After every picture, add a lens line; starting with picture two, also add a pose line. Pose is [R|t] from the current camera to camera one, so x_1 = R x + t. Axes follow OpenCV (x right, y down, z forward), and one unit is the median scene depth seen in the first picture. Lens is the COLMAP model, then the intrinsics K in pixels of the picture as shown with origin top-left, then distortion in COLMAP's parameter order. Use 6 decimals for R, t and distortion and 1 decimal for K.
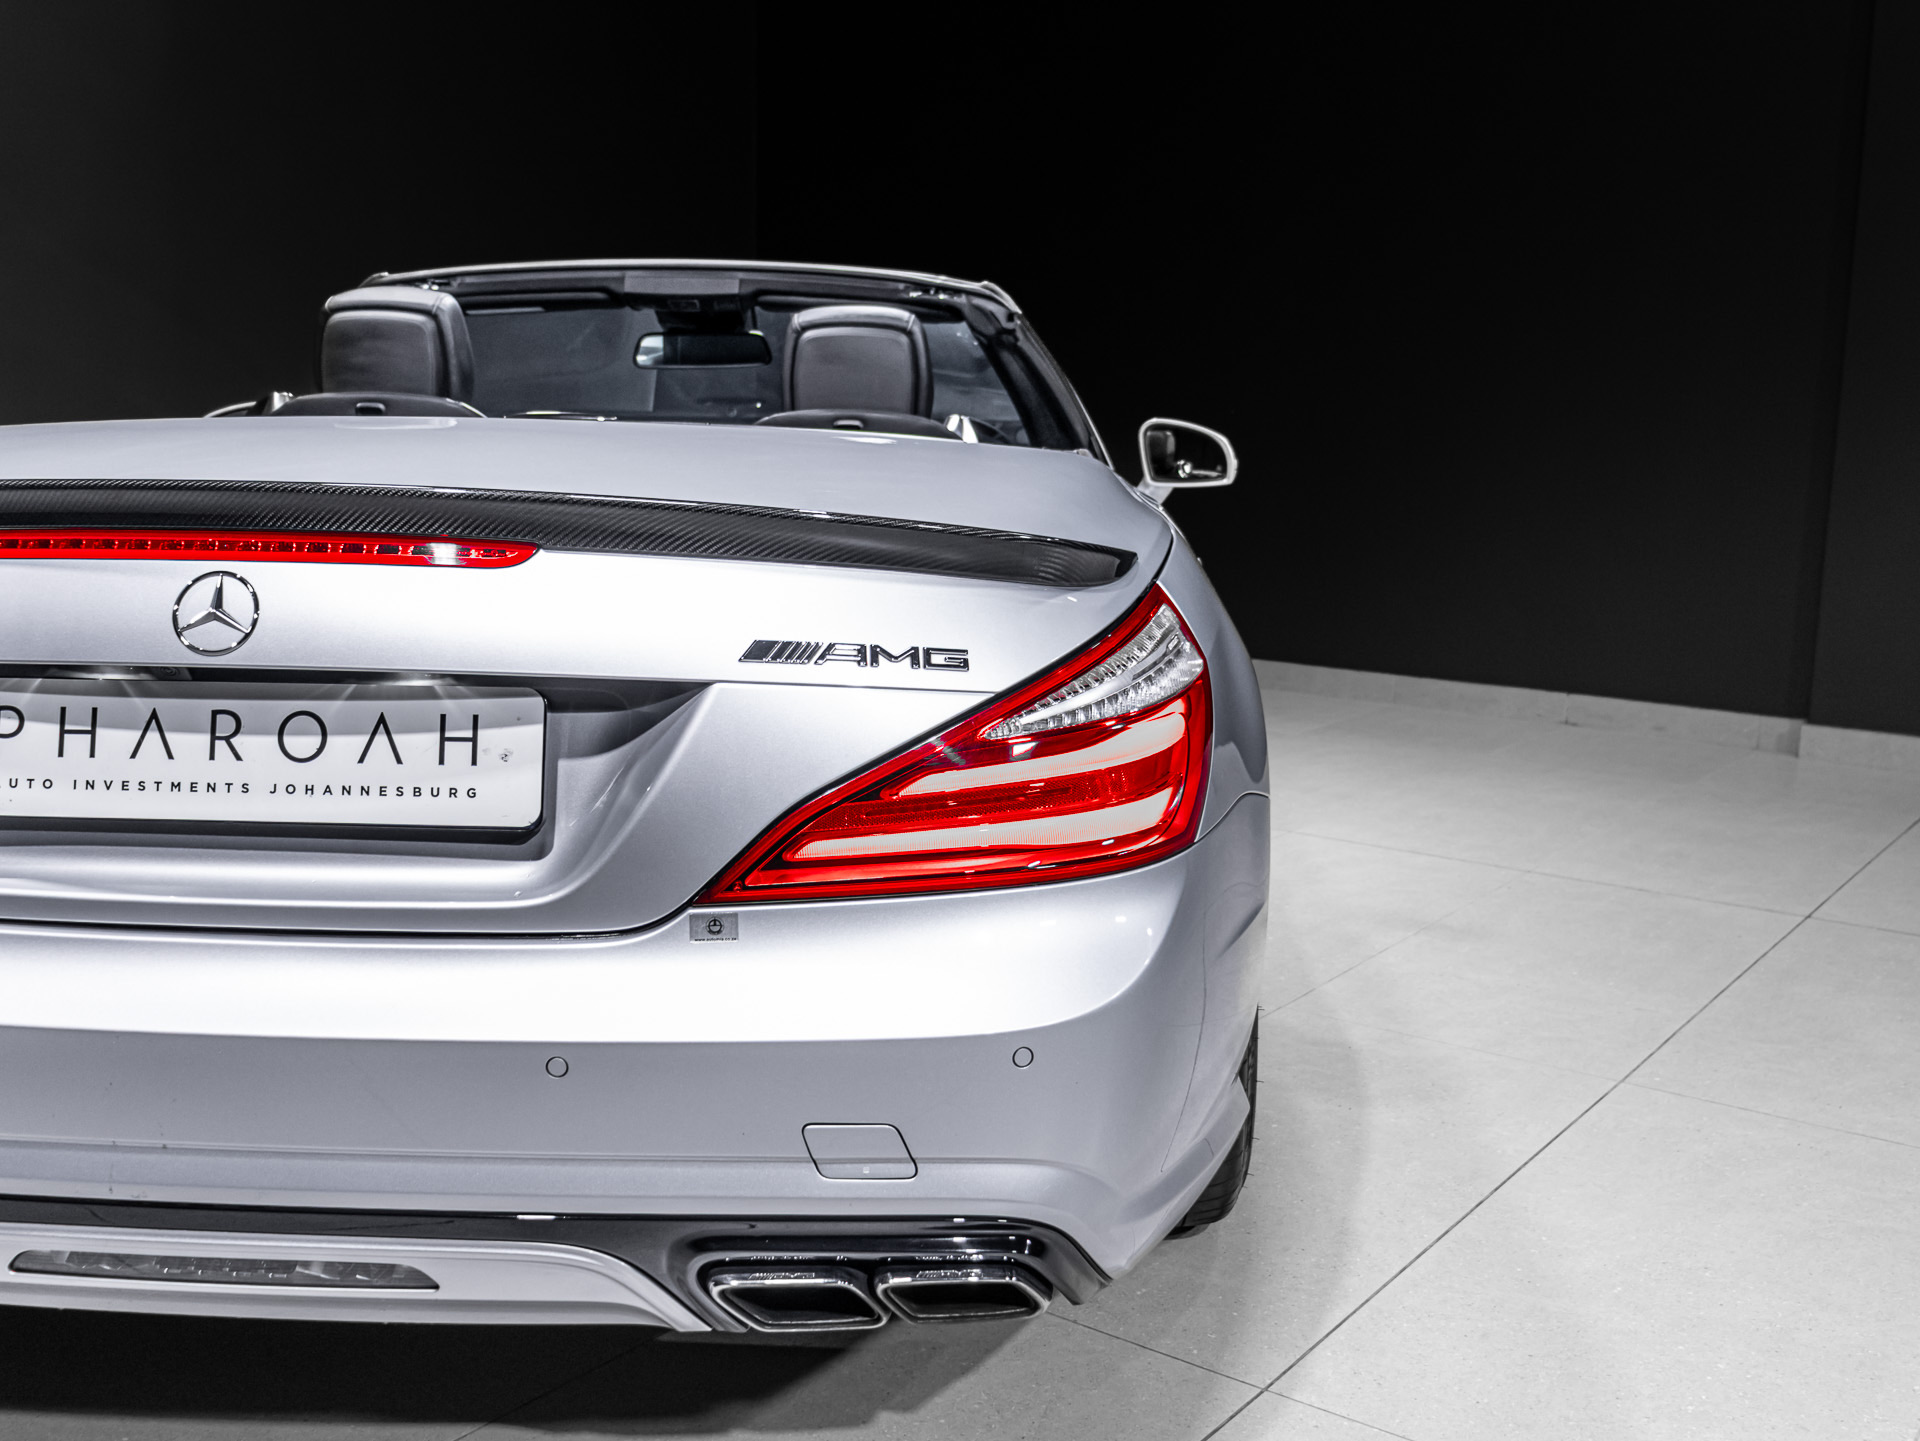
lens RADIAL K [[1939.4, 0, 960.0], [0, 1939.4, 720.5], [0, 0, 1]] dist [-0.040862, 0.028385]
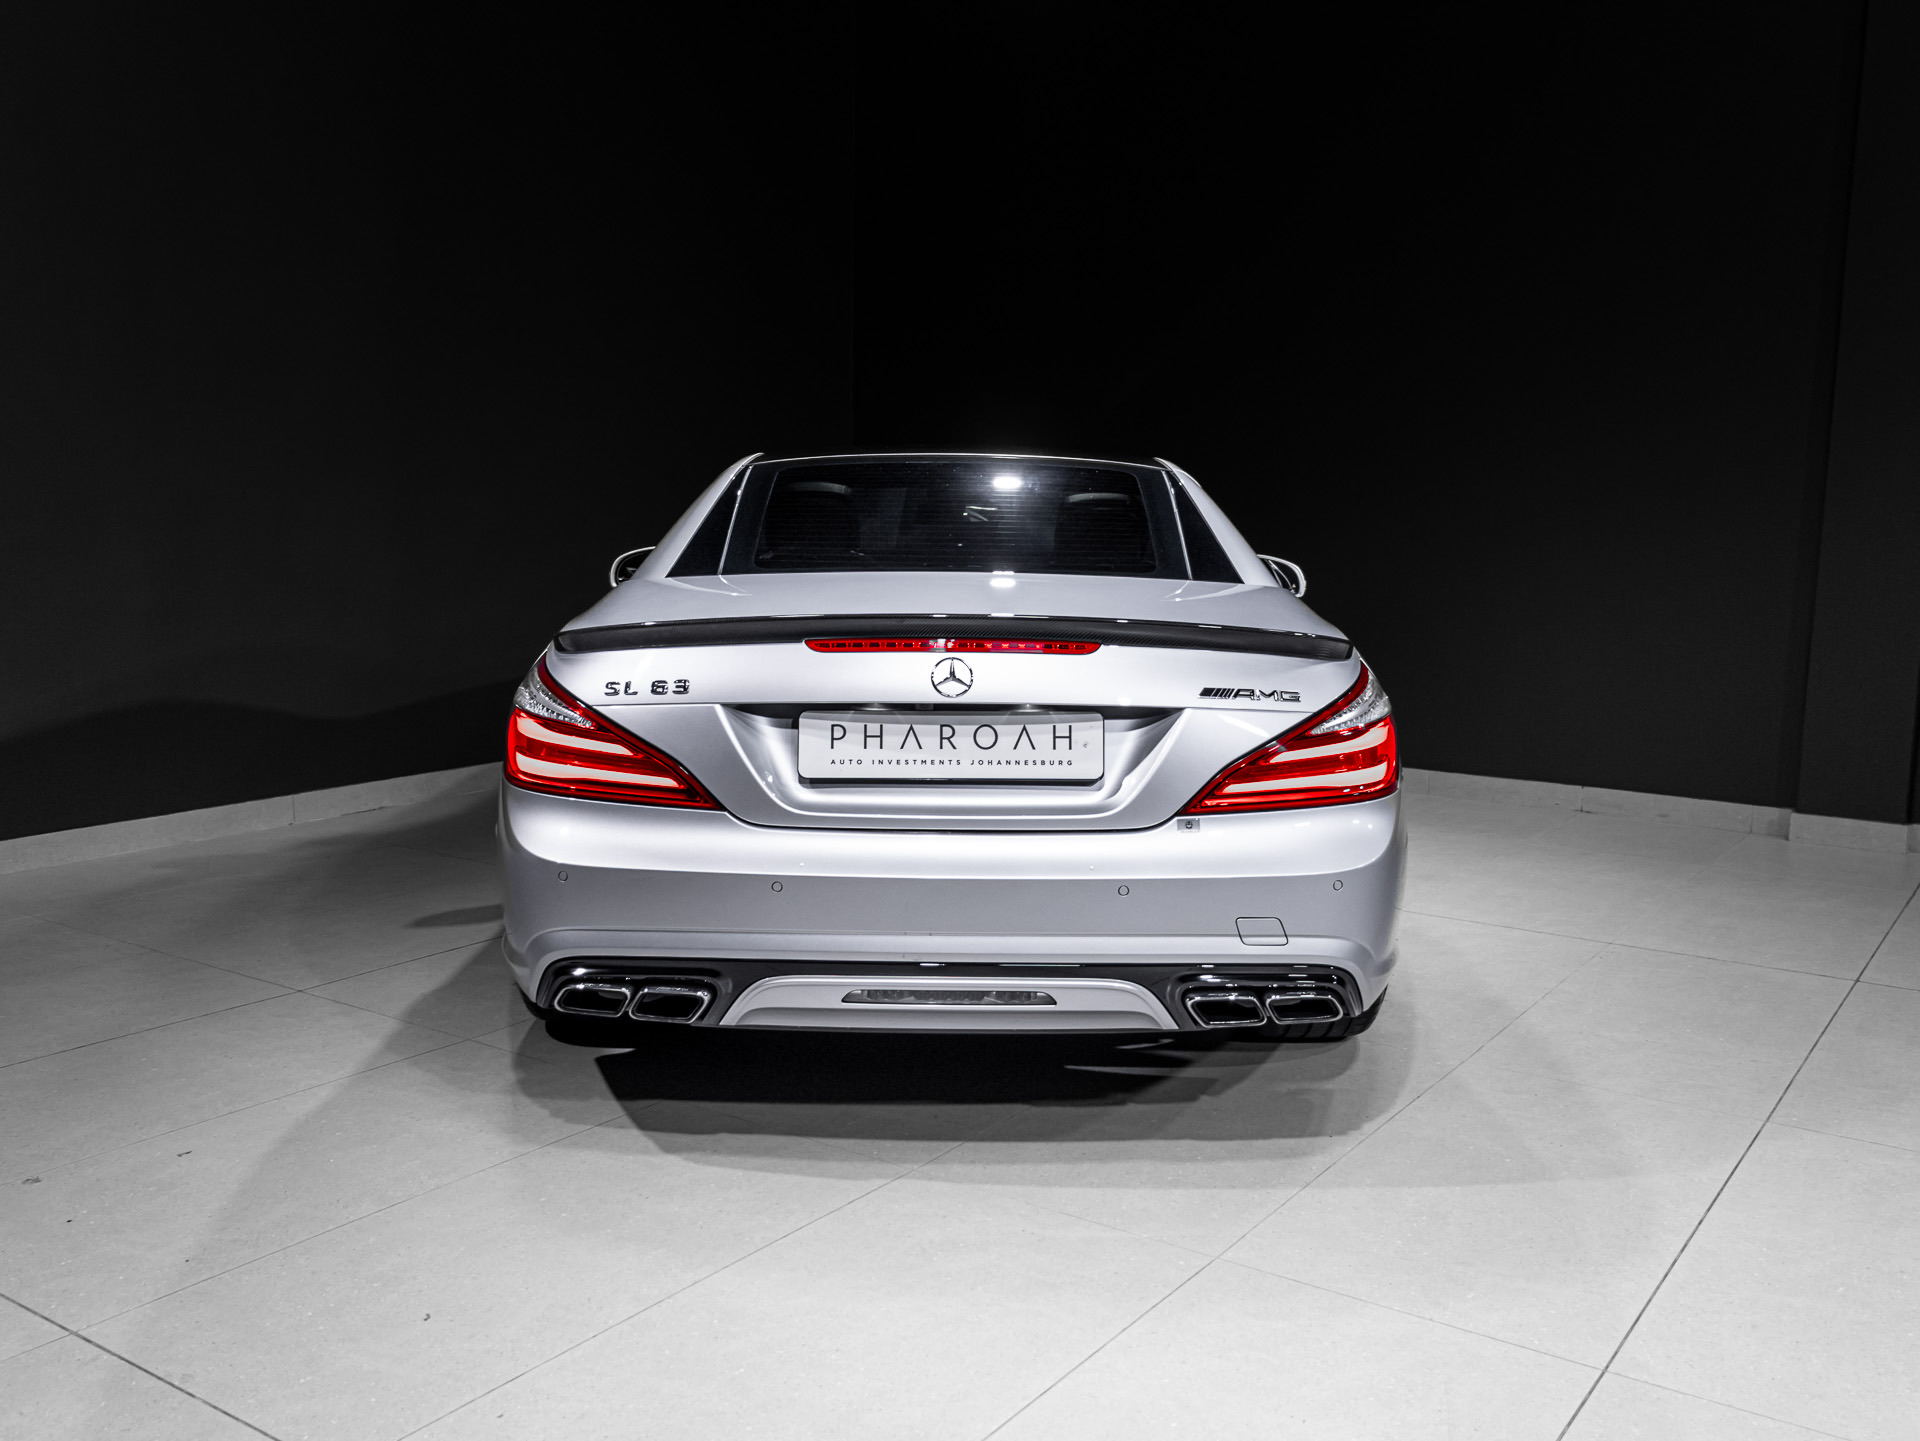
lens RADIAL K [[1786.9, 0, 953.9], [0, 1786.9, 733.1], [0, 0, 1]] dist [-0.000656, -0.004062]
pose [[0.999204, -0.012884, 0.037767, -0.443846], [0.014269, 0.999226, -0.036654, 0.073252], [-0.037266, 0.037163, 0.998614, -0.901542]]
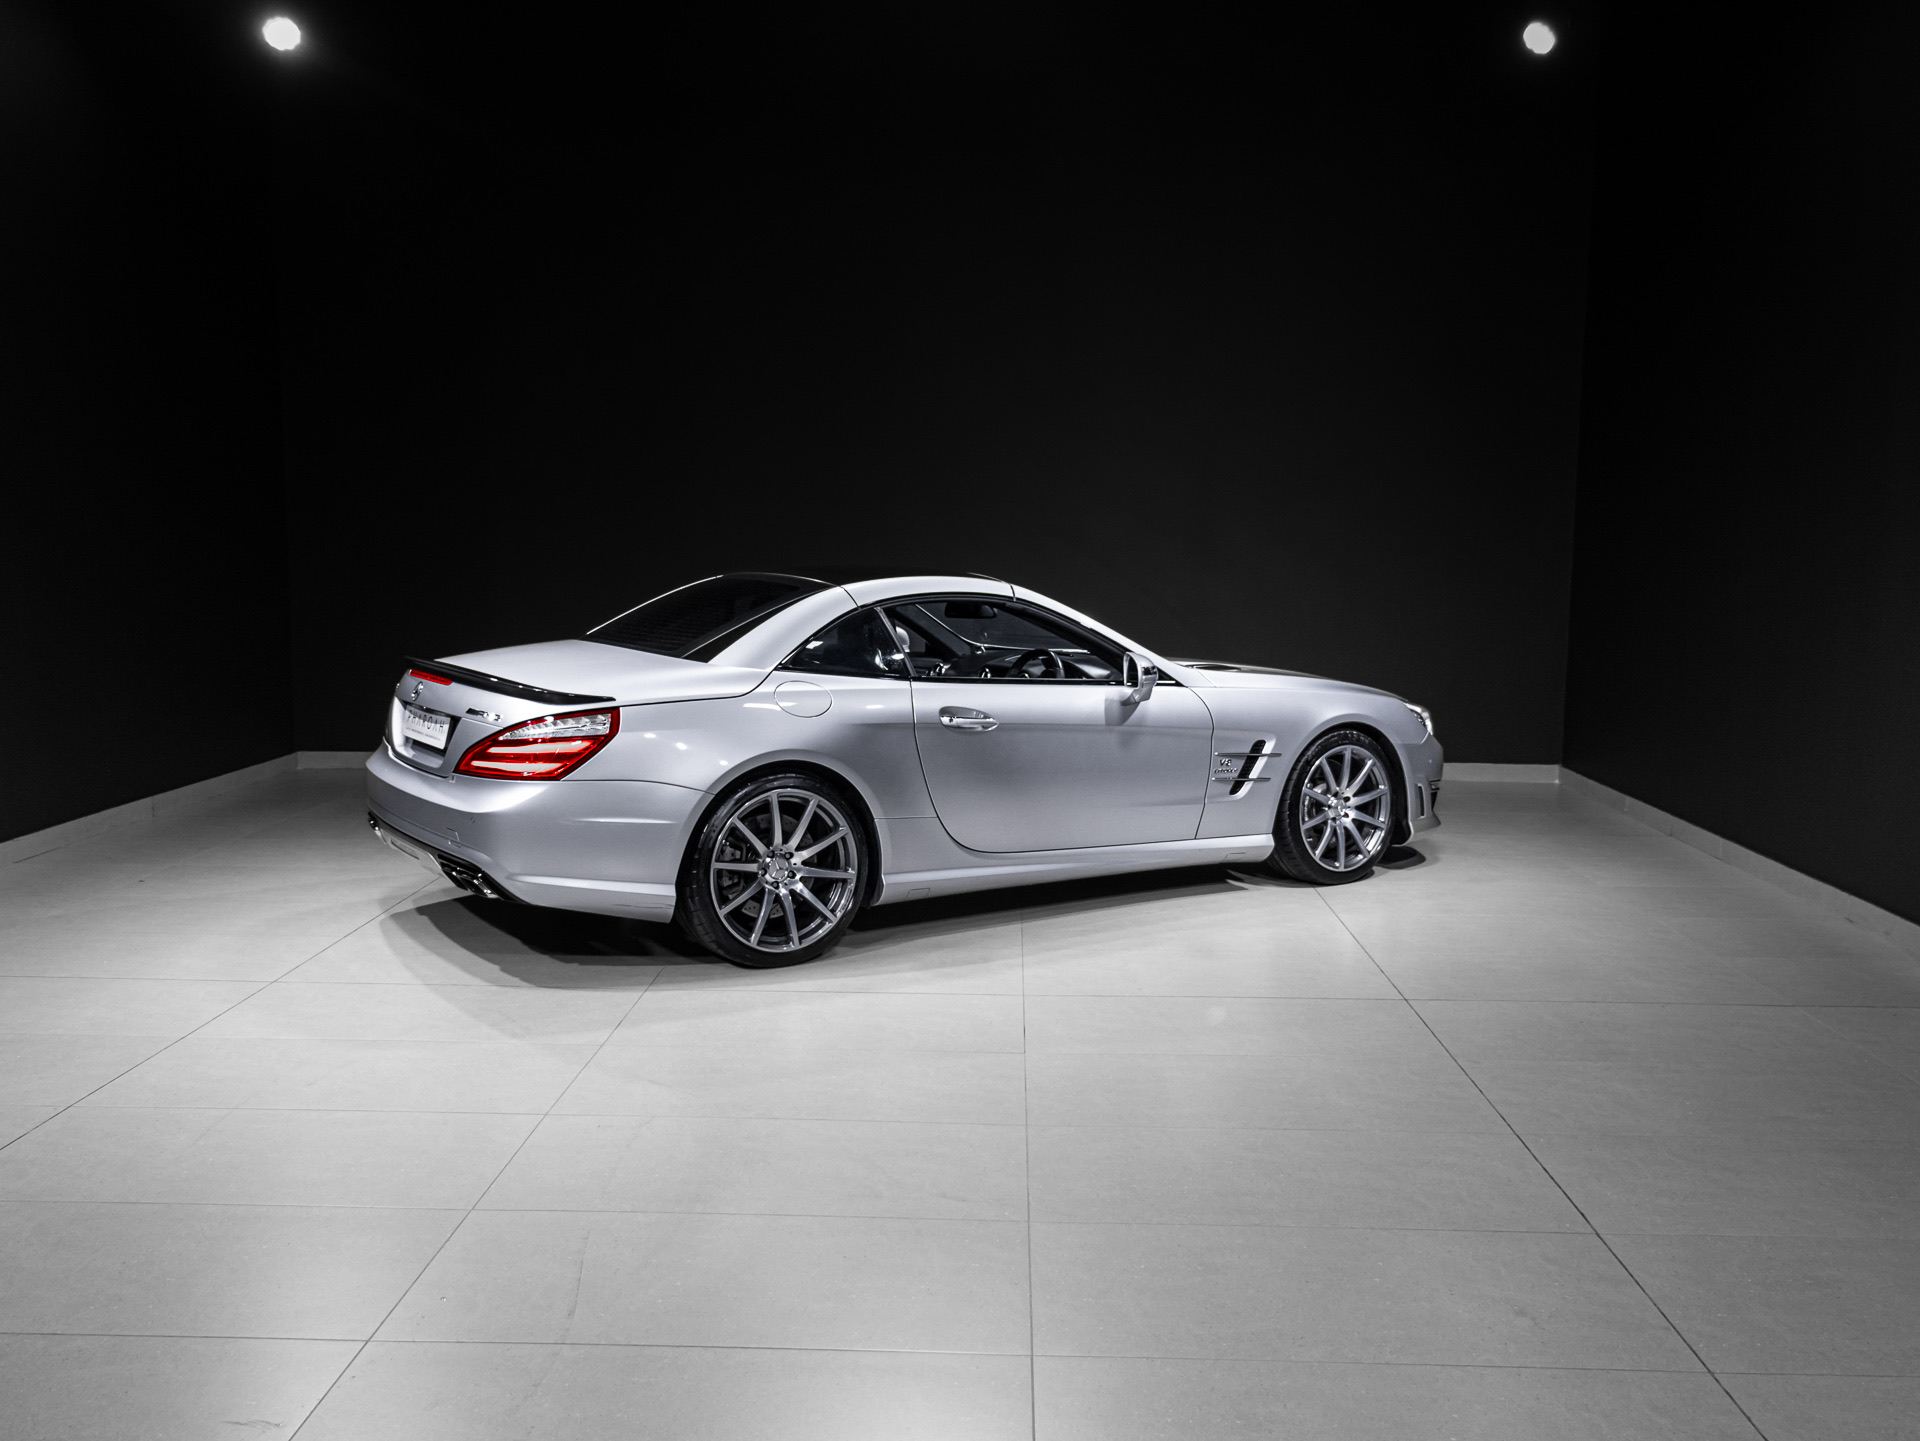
lens RADIAL K [[1738.7, 0, 954.0], [0, 1738.7, 730.1], [0, 0, 1]] dist [-0.002010, -0.001471]
pose [[0.570297, 0.084698, -0.817061, 3.317970], [-0.143446, 0.989655, 0.002465, -0.145569], [0.808817, 0.115798, 0.576546, -0.233816]]
